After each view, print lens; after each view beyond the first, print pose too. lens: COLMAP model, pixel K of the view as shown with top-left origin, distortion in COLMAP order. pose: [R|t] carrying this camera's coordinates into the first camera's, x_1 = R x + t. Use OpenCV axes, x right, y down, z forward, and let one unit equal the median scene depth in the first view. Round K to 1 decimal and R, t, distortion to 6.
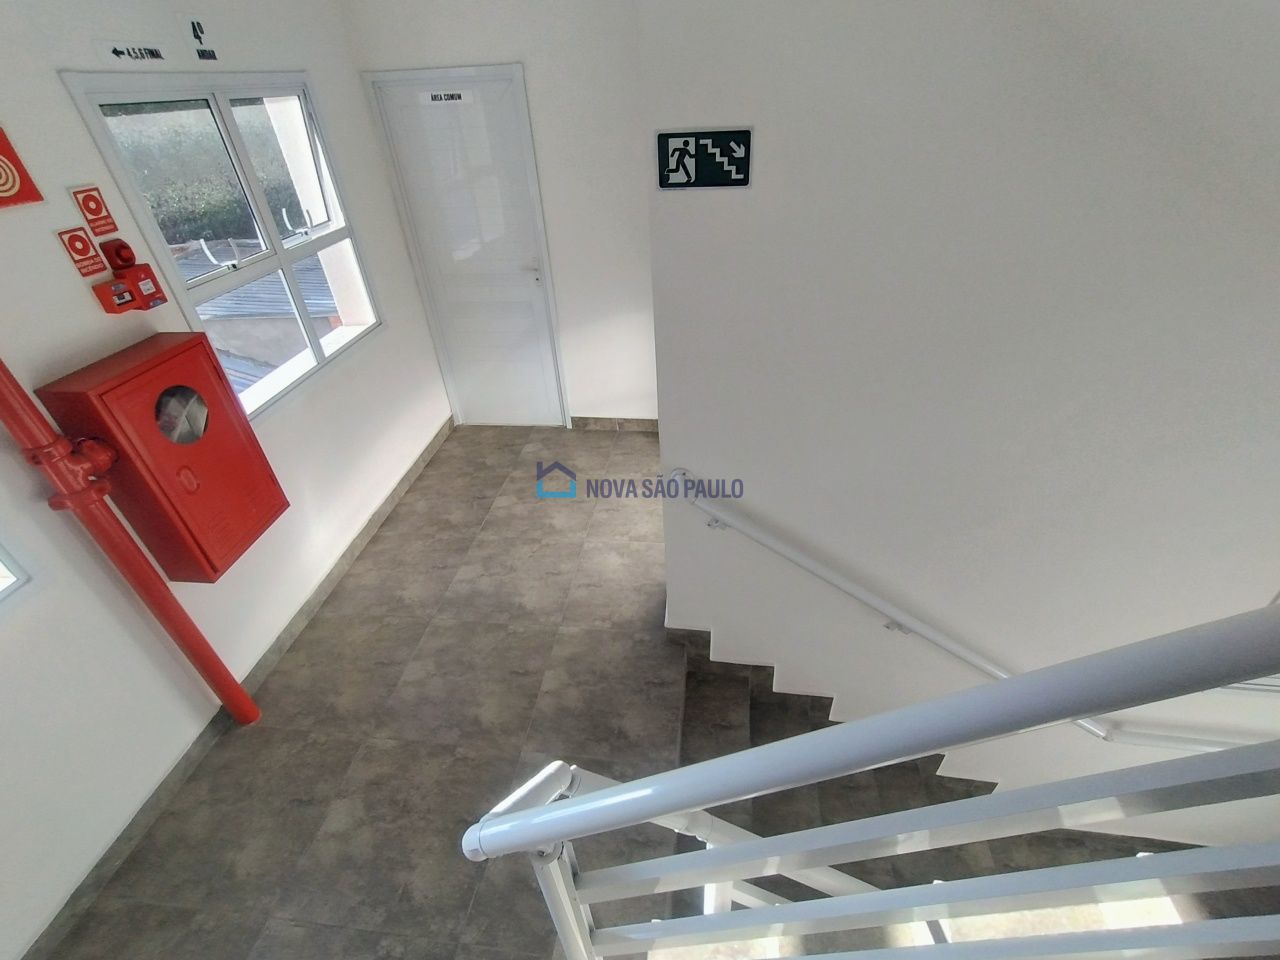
lens RADIAL K [[587.0, 0, 647.3], [0, 587.0, 477.6], [0, 0, 1]] dist [-0.008841, 0.003550]
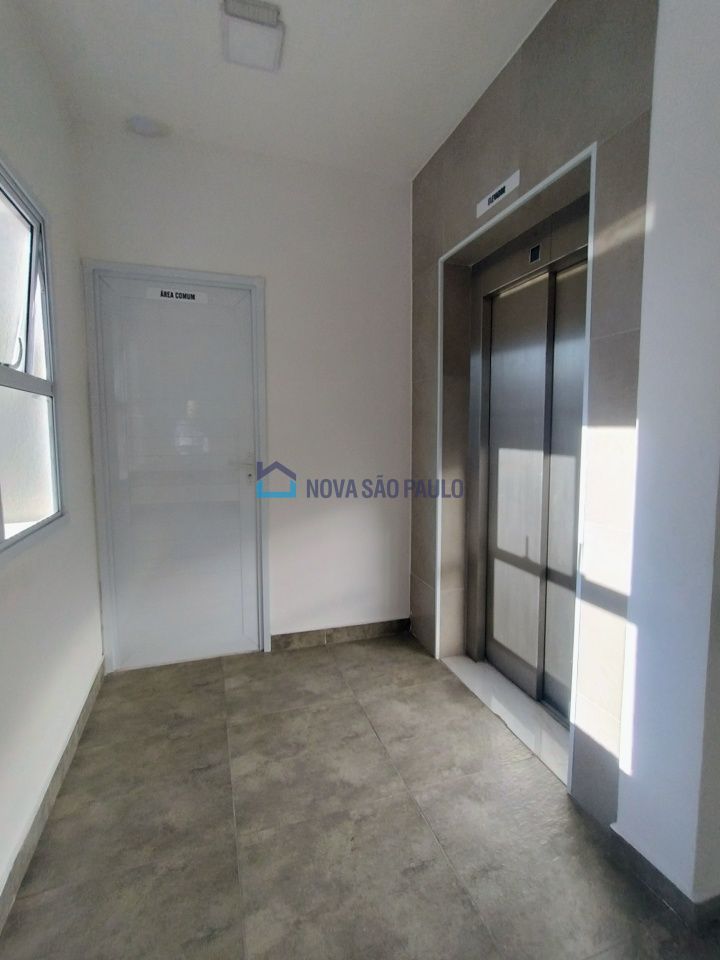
lens RADIAL K [[440.3, 0, 355.6], [0, 440.3, 475.6], [0, 0, 1]] dist [-0.008841, 0.003550]
pose [[0.908837, 0.002699, 0.417143, -0.335438], [0.202506, 0.871391, -0.446843, 0.002851], [-0.364701, 0.490582, 0.791406, 0.402869]]
